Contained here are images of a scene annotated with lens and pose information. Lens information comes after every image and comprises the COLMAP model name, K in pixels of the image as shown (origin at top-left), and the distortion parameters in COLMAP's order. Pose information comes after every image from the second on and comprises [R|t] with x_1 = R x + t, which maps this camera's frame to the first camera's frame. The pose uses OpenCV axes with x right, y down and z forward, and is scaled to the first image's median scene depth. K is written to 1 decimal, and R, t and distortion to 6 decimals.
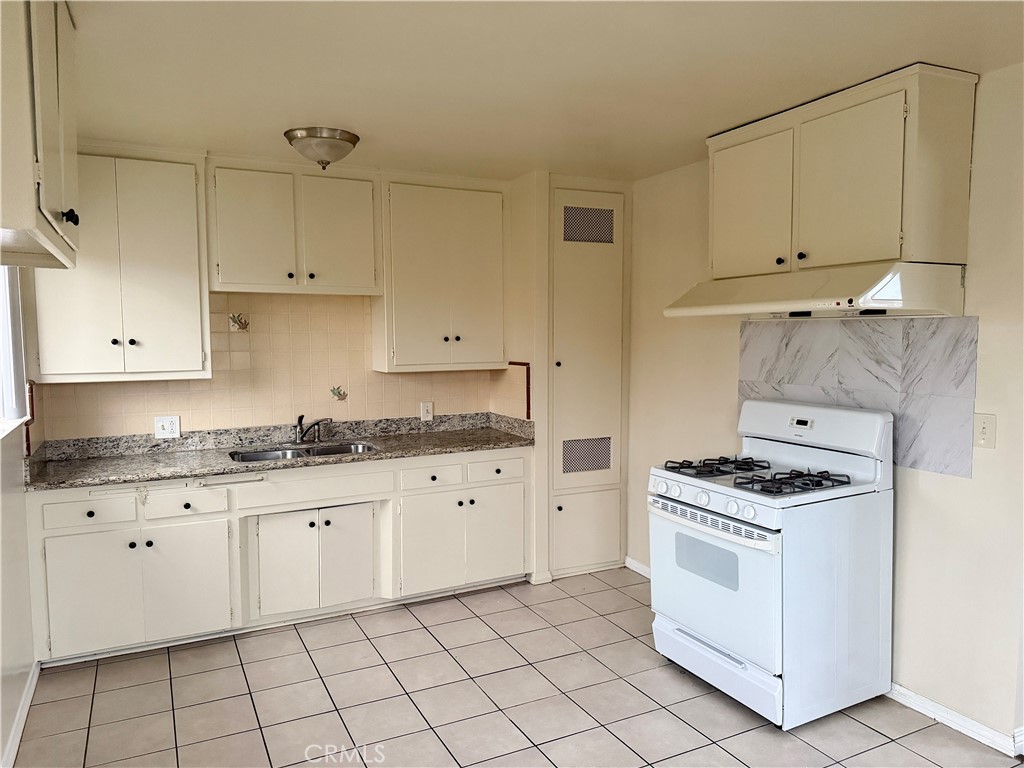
lens RADIAL K [[732.3, 0, 512.0], [0, 732.3, 384.0], [0, 0, 1]] dist [0.094439, -0.119713]
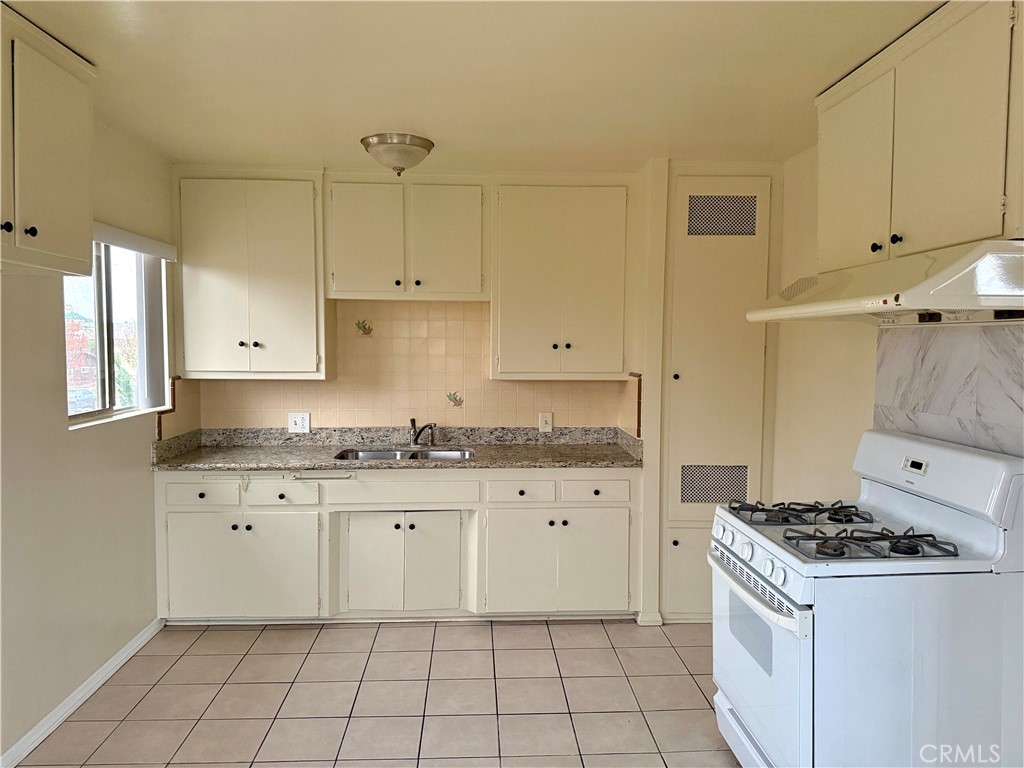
lens RADIAL K [[732.3, 0, 512.0], [0, 732.3, 384.0], [0, 0, 1]] dist [0.094439, -0.119713]
pose [[0.913355, 0.035557, -0.405608, 0.278072], [-0.040775, 0.999159, -0.004227, -0.007822], [0.405117, 0.020399, 0.914037, 0.137753]]
